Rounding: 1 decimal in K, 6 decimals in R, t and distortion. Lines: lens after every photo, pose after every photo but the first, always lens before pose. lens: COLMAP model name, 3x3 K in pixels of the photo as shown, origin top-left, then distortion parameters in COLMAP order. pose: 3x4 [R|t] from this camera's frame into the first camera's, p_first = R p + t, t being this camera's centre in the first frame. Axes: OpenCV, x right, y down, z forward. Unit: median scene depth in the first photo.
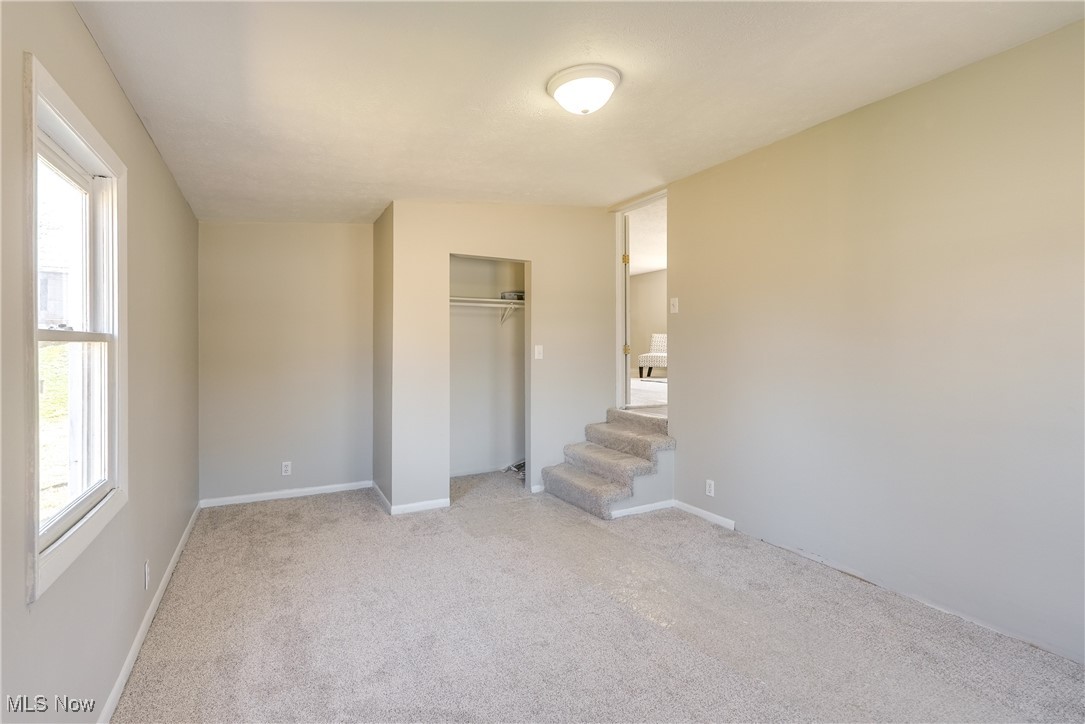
lens RADIAL K [[495.9, 0, 545.0], [0, 495.9, 348.3], [0, 0, 1]] dist [-0.009965, 0.000606]
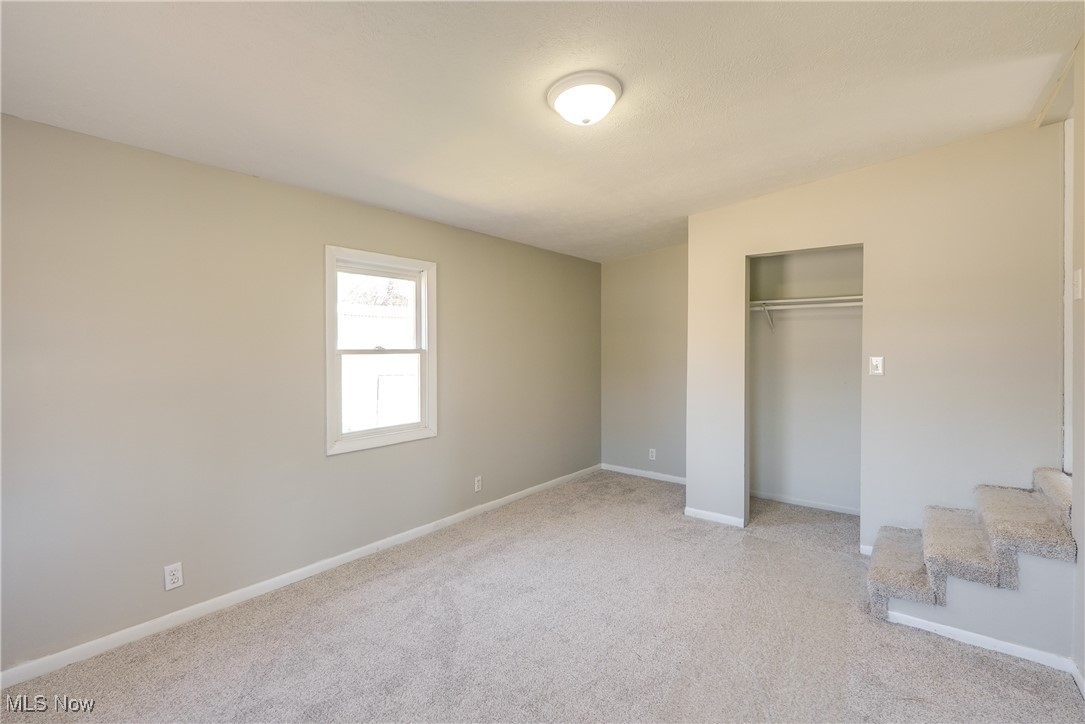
lens RADIAL K [[493.3, 0, 539.7], [0, 493.3, 354.5], [0, 0, 1]] dist [-0.006087, 0.000616]
pose [[0.394583, 0.014552, -0.918745, 0.557350], [-0.007908, 0.999891, 0.012441, -0.017160], [0.918826, 0.002357, 0.394655, 0.314828]]
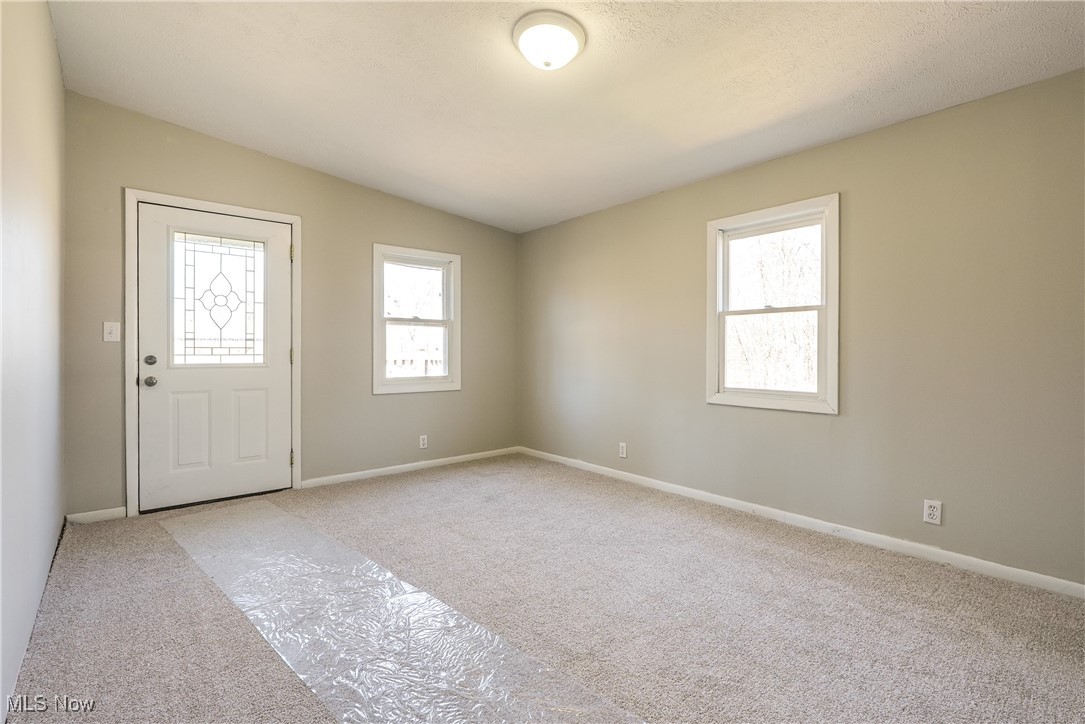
lens RADIAL K [[493.3, 0, 539.7], [0, 493.3, 354.5], [0, 0, 1]] dist [-0.006087, 0.000616]
pose [[-0.980140, 0.001771, -0.198301, 0.174576], [-0.001230, 0.999887, 0.015007, 0.056385], [0.198305, 0.014952, -0.980026, 1.172281]]
